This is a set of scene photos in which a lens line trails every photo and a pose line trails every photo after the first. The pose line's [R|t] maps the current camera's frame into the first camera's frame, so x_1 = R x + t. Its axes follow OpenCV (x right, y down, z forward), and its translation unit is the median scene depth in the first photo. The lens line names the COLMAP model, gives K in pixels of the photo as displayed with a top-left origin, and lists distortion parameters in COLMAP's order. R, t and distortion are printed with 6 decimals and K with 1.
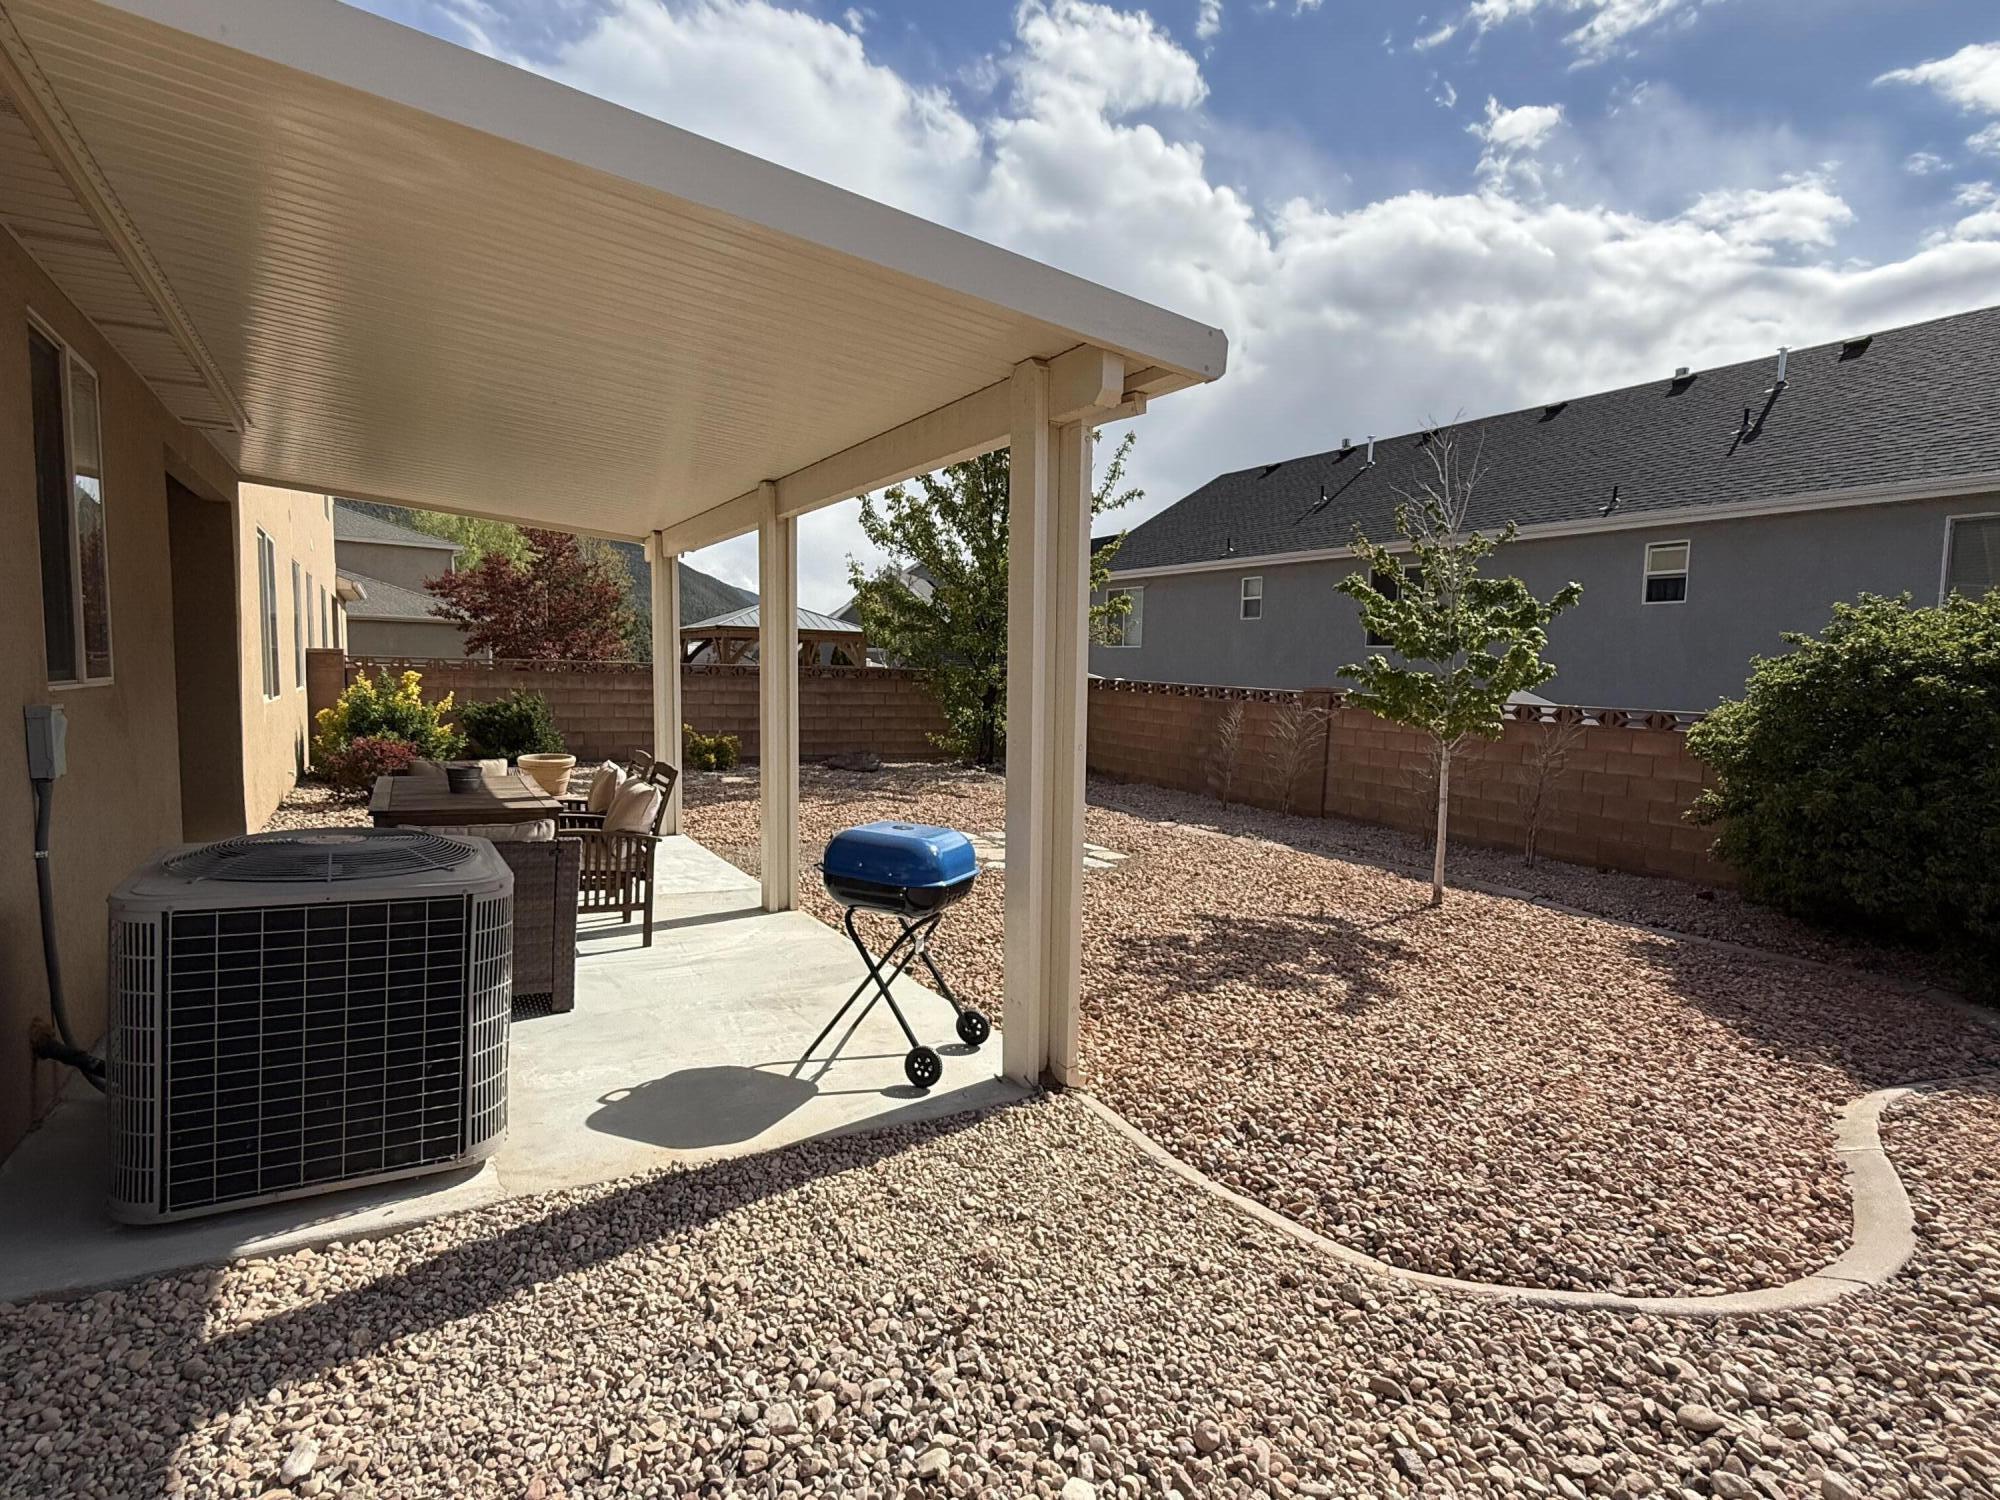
lens RADIAL K [[991.6, 0, 998.7], [0, 991.6, 746.1], [0, 0, 1]] dist [0.000582, -0.000889]
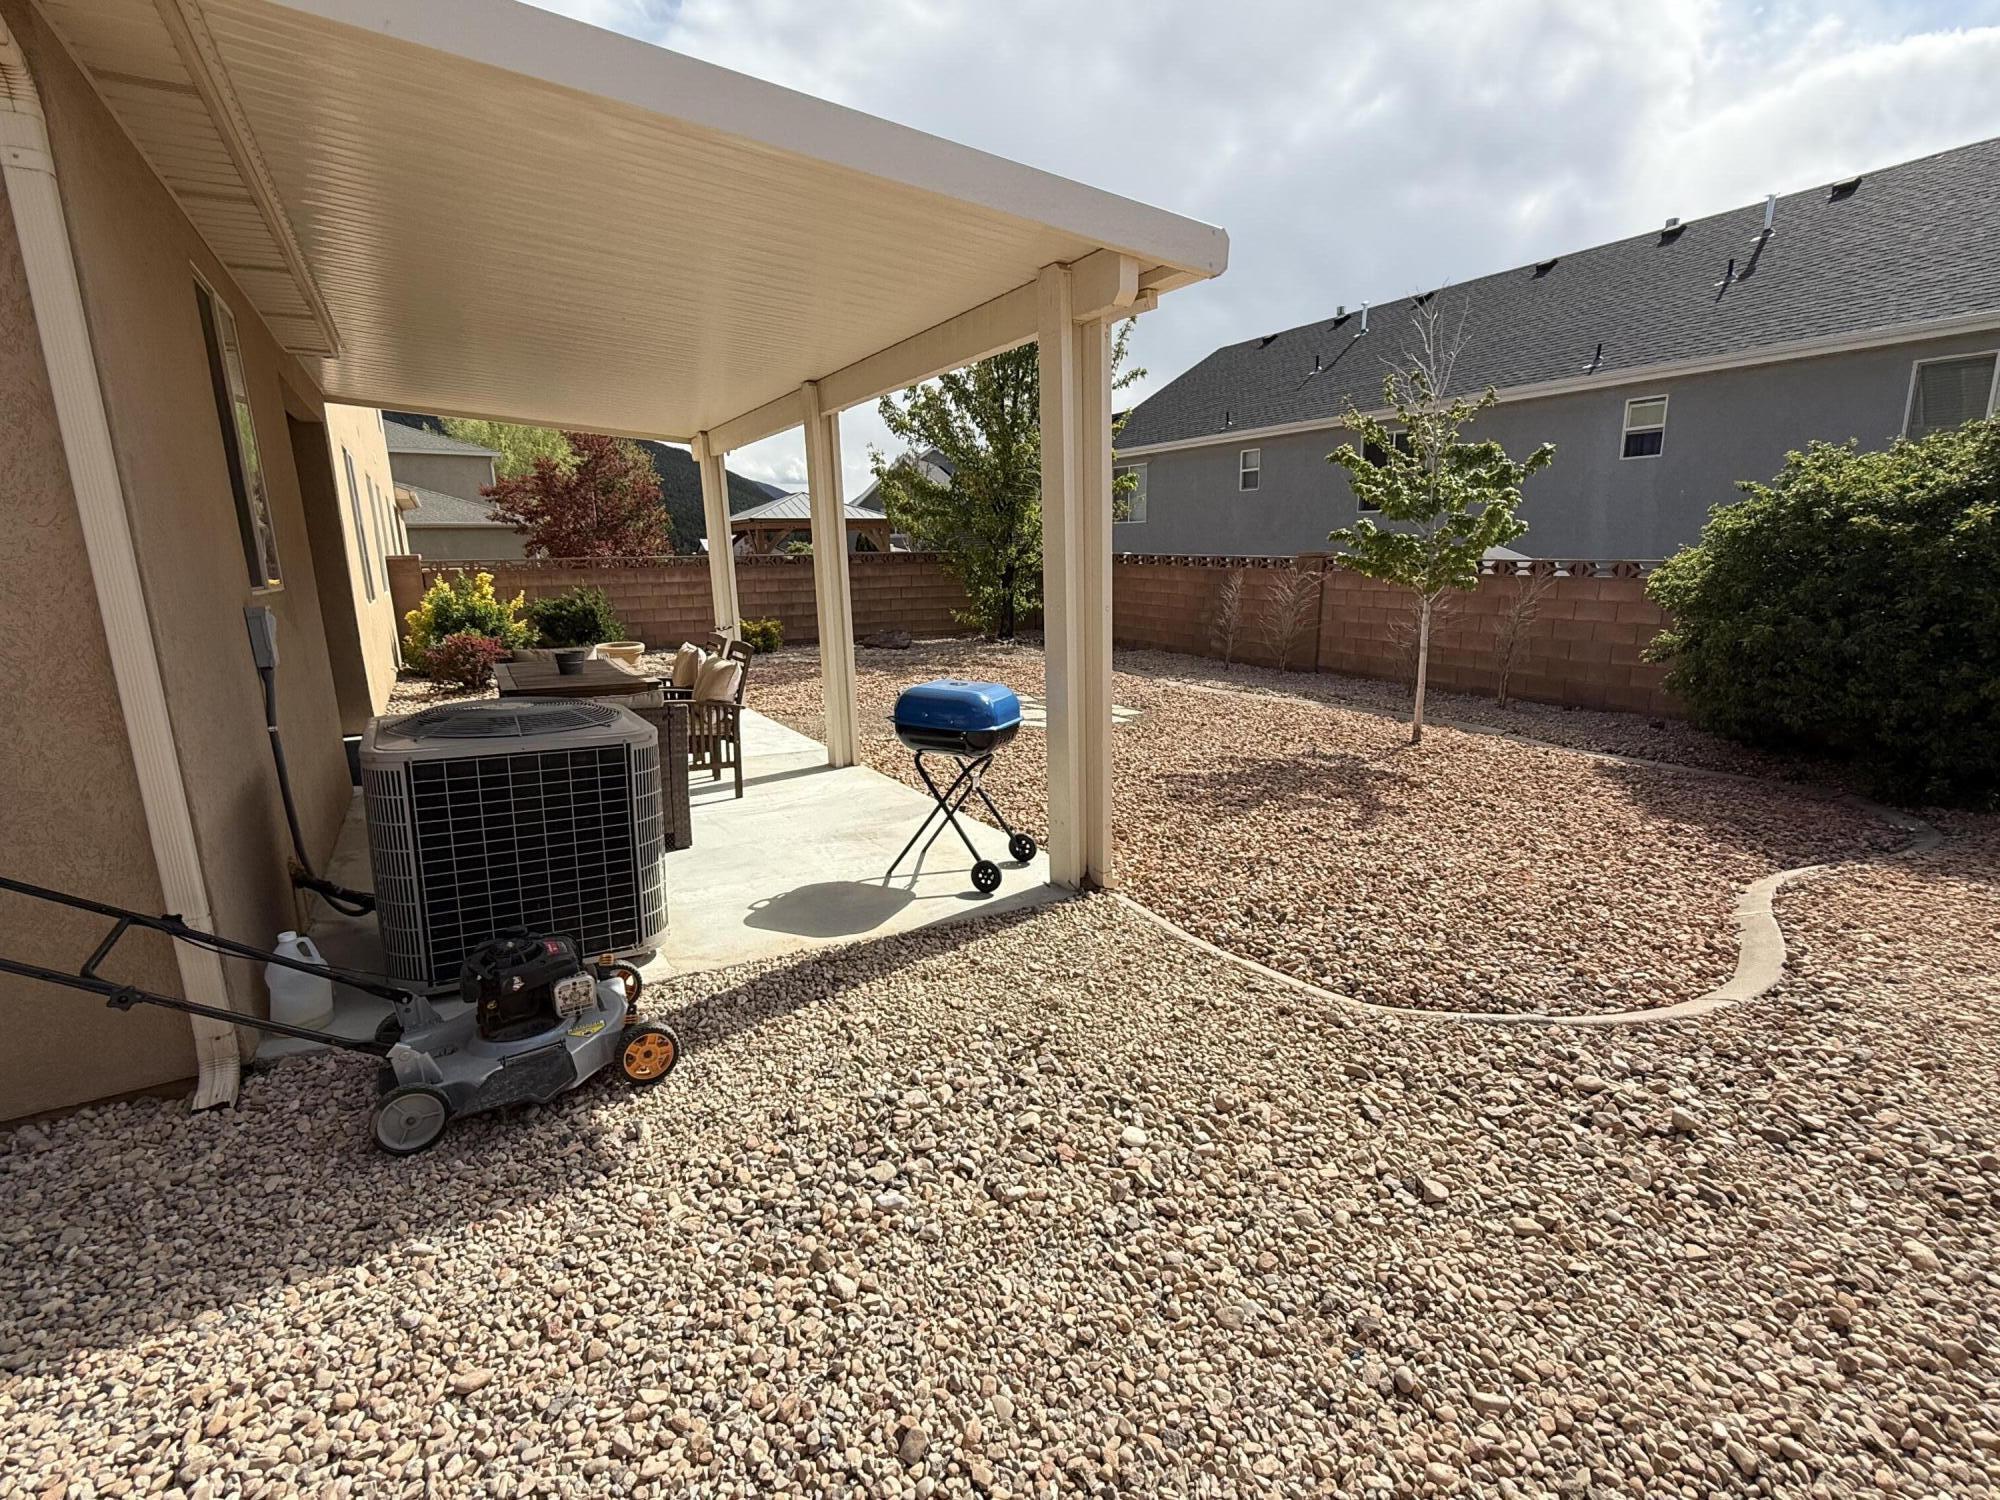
lens RADIAL K [[934.8, 0, 1002.0], [0, 934.8, 748.8], [0, 0, 1]] dist [0.001157, -0.000691]
pose [[0.999091, -0.040531, -0.013170, -0.029362], [0.041905, 0.990565, 0.130482, 0.013778], [0.007758, -0.130915, 0.991363, -0.107231]]
